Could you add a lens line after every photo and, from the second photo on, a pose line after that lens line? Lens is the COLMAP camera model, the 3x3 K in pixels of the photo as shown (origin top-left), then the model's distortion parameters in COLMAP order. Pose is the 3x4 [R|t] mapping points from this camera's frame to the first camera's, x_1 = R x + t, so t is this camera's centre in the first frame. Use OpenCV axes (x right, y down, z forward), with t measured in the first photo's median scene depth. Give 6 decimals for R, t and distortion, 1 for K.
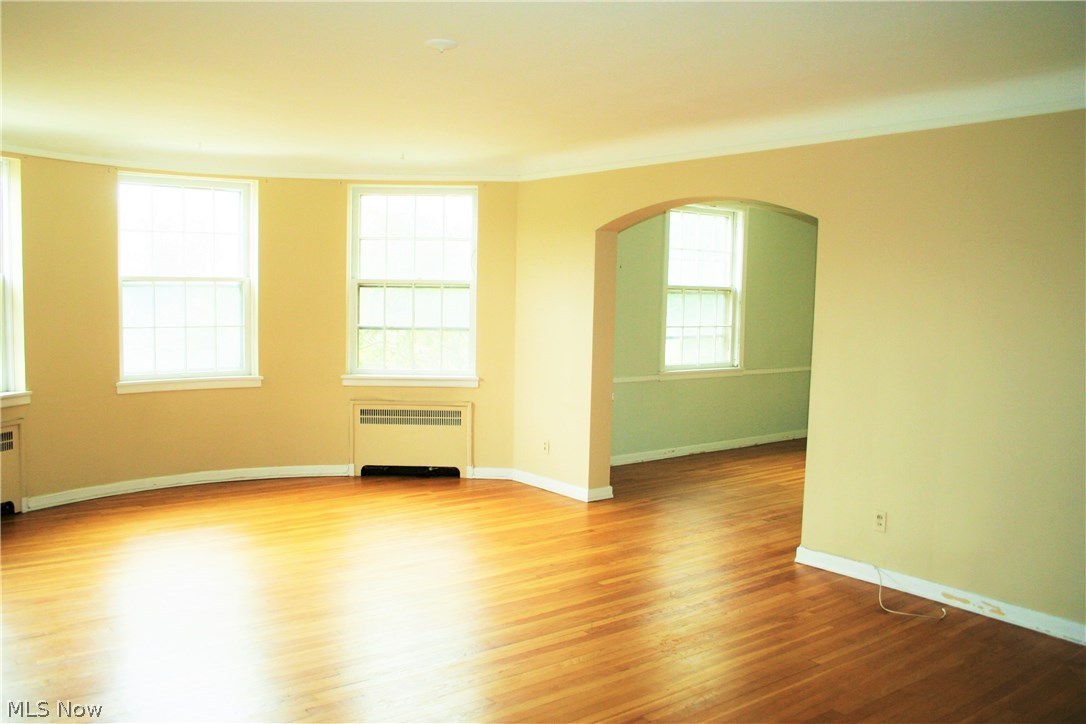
lens RADIAL K [[897.7, 0, 543.0], [0, 897.7, 362.0], [0, 0, 1]] dist [-0.141662, 0.118487]
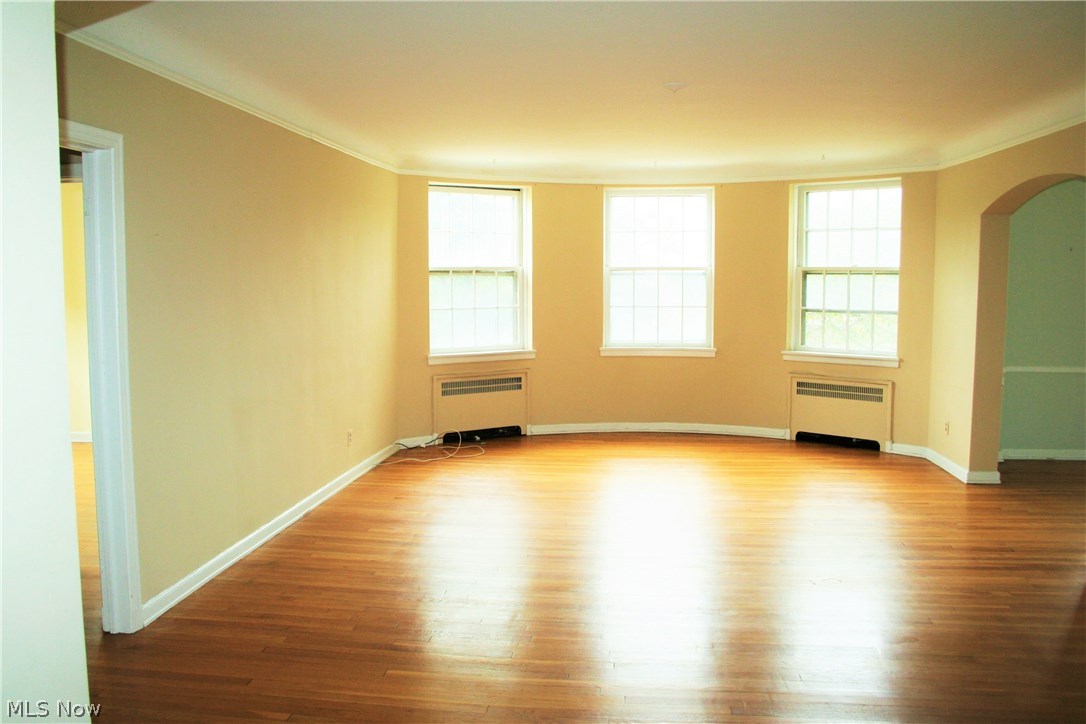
lens RADIAL K [[897.7, 0, 543.0], [0, 897.7, 362.0], [0, 0, 1]] dist [-0.141662, 0.118487]
pose [[0.730960, 0.049361, -0.680633, 0.328756], [-0.040755, 0.998758, 0.028663, 0.008918], [0.681202, 0.006788, 0.732064, -0.048216]]
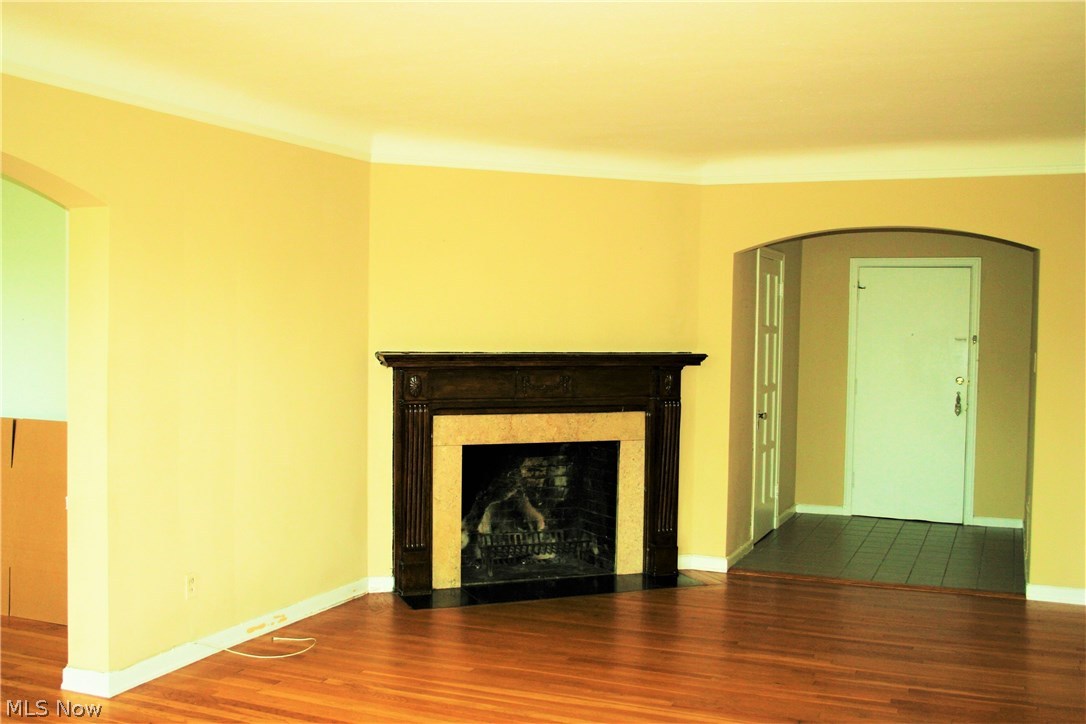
lens RADIAL K [[1148.8, 0, 543.0], [0, 1148.8, 362.0], [0, 0, 1]] dist [-0.004801, -0.005110]
pose [[-0.507099, -0.052950, 0.860260, -0.432175], [0.040622, 0.995534, 0.085222, -0.063790], [-0.860930, 0.078161, -0.502683, 0.781787]]
